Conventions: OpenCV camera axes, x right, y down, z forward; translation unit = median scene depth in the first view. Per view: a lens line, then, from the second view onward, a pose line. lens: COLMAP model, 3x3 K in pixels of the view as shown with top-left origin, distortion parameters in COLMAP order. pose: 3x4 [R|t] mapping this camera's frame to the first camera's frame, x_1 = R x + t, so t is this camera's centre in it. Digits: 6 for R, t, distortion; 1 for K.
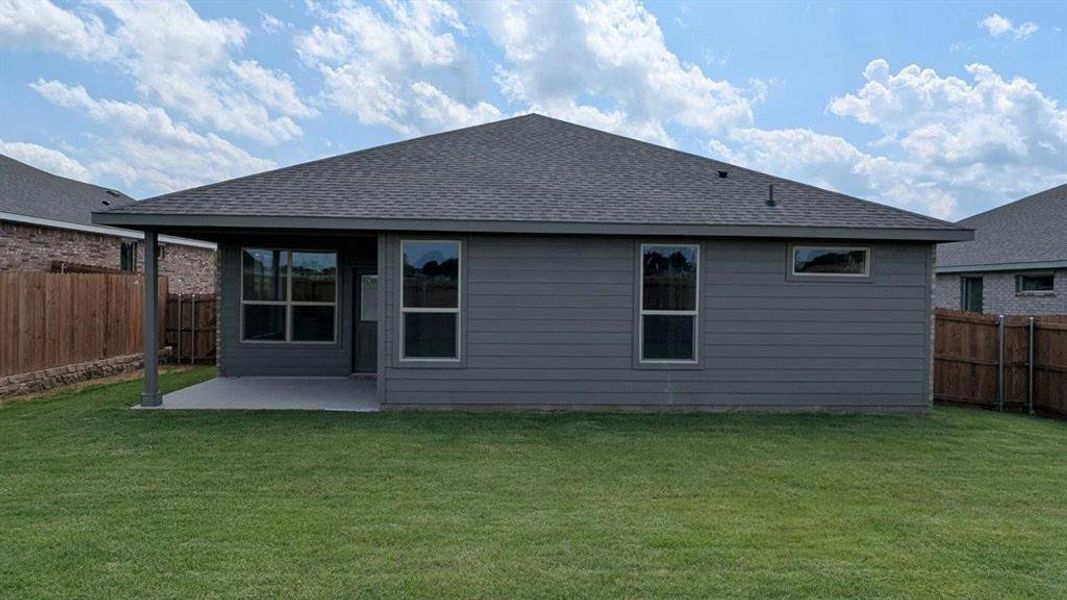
lens RADIAL K [[686.6, 0, 544.6], [0, 686.6, 283.8], [0, 0, 1]] dist [-0.000481, 0.004535]
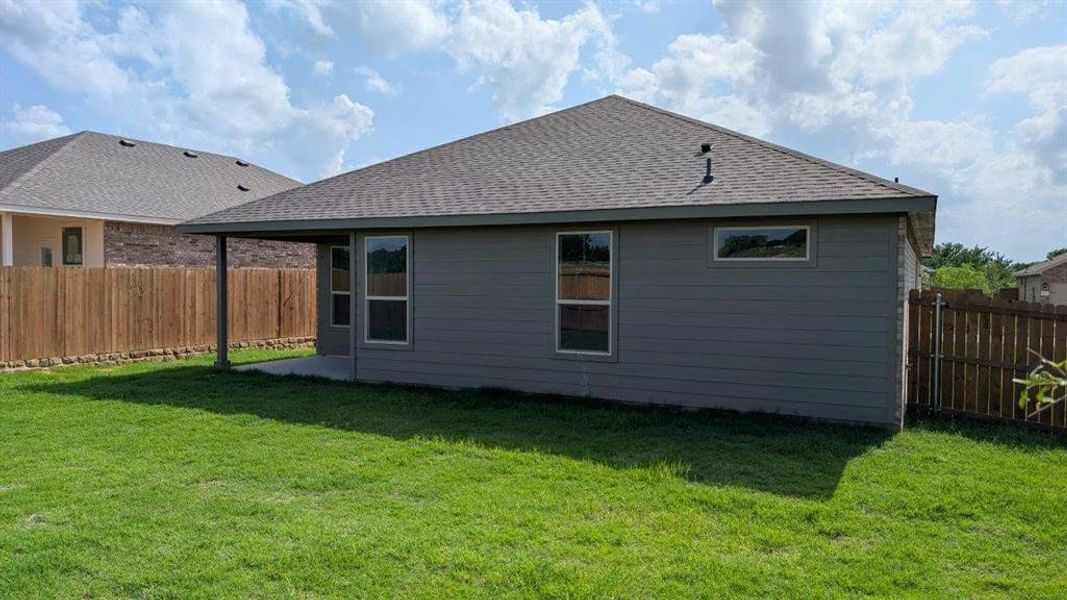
lens RADIAL K [[776.8, 0, 524.3], [0, 776.8, 300.2], [0, 0, 1]] dist [0.005347, -0.000127]
pose [[0.863382, 0.005846, -0.504516, 0.634458], [0.009057, 0.999592, 0.027082, 0.008580], [0.504469, -0.027952, 0.862977, 0.015492]]
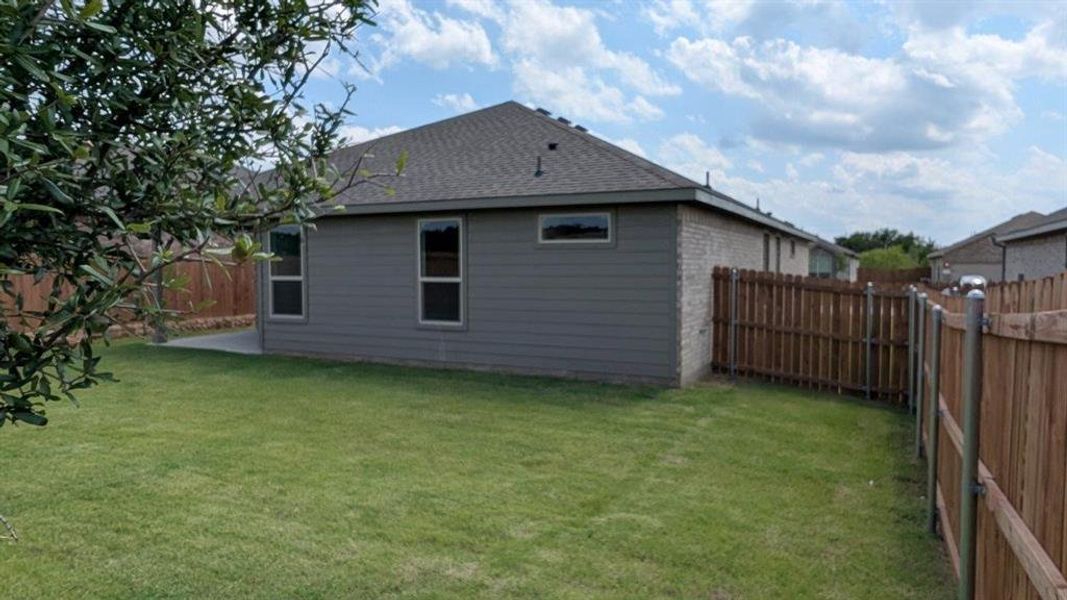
lens RADIAL K [[686.6, 0, 516.7], [0, 686.6, 312.2], [0, 0, 1]] dist [-0.000481, 0.004535]
pose [[0.867465, 0.020016, -0.497095, 0.815690], [0.017453, 0.997351, 0.070615, 0.017370], [0.497192, -0.069932, 0.864818, 0.084766]]
